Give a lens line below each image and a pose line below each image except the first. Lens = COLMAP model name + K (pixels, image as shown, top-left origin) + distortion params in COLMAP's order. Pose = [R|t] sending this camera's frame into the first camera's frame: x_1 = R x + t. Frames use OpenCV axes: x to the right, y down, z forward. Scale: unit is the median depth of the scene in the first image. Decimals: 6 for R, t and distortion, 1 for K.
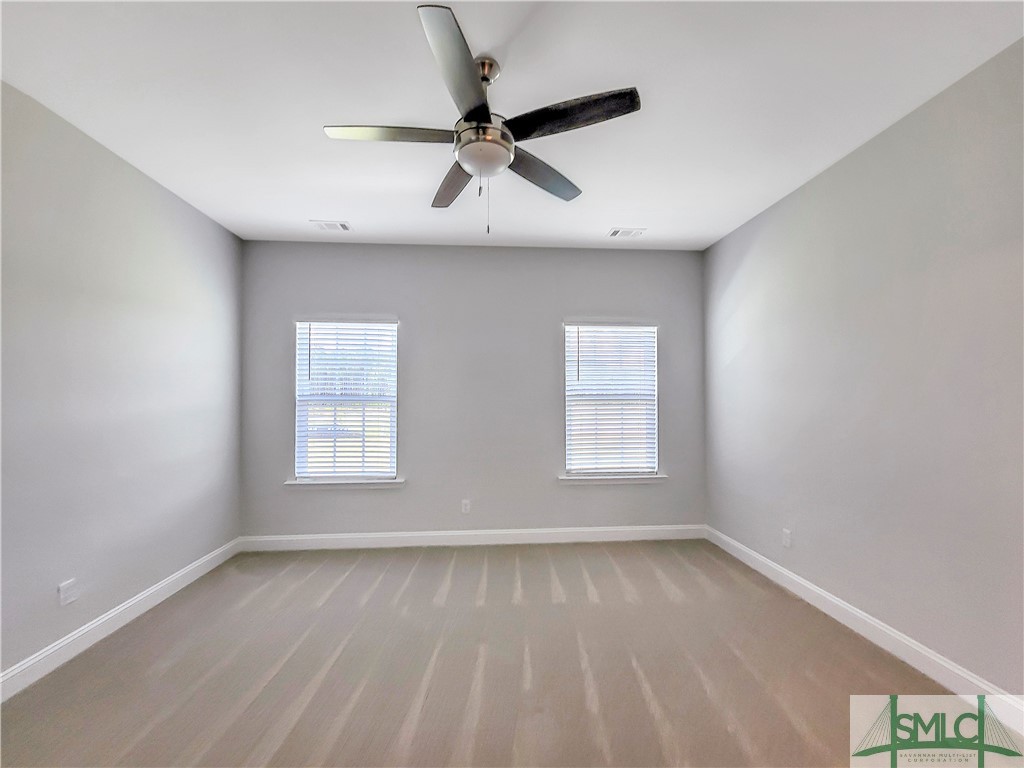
lens RADIAL K [[414.2, 0, 510.1], [0, 414.2, 390.0], [0, 0, 1]] dist [-0.005180, 0.000029]
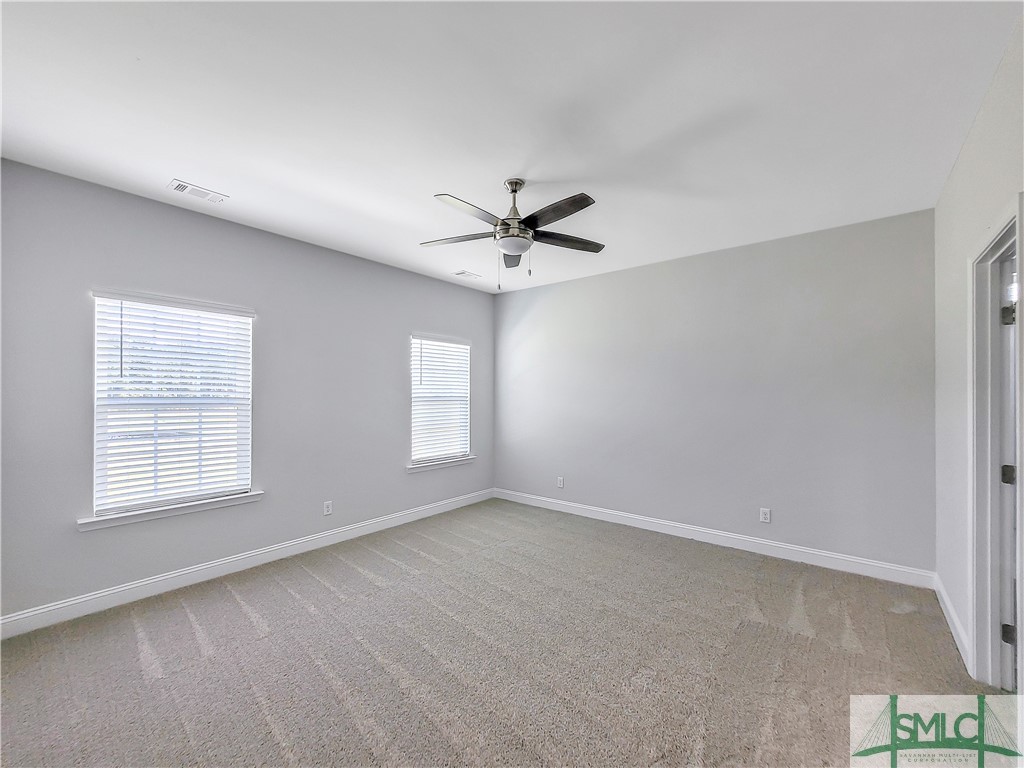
lens RADIAL K [[414.2, 0, 517.3], [0, 414.2, 389.8], [0, 0, 1]] dist [-0.005180, 0.000029]
pose [[0.678865, 0.009614, 0.734200, -0.539540], [-0.007376, 0.999953, -0.006274, -0.002832], [-0.734226, -0.001156, 0.678904, -0.025135]]
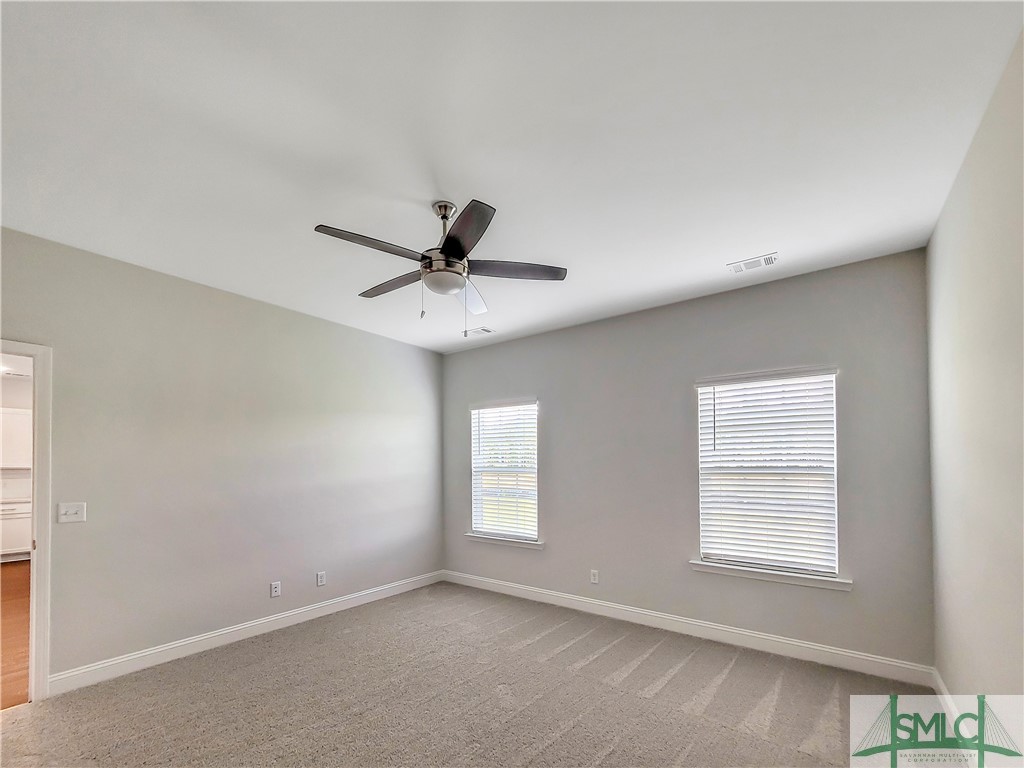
lens RADIAL K [[414.2, 0, 494.5], [0, 414.2, 463.7], [0, 0, 1]] dist [-0.005180, 0.000029]
pose [[0.759656, -0.003123, -0.650318, 0.372445], [0.008045, 0.999957, 0.004596, -0.003204], [0.650276, -0.008723, 0.759648, 0.065201]]
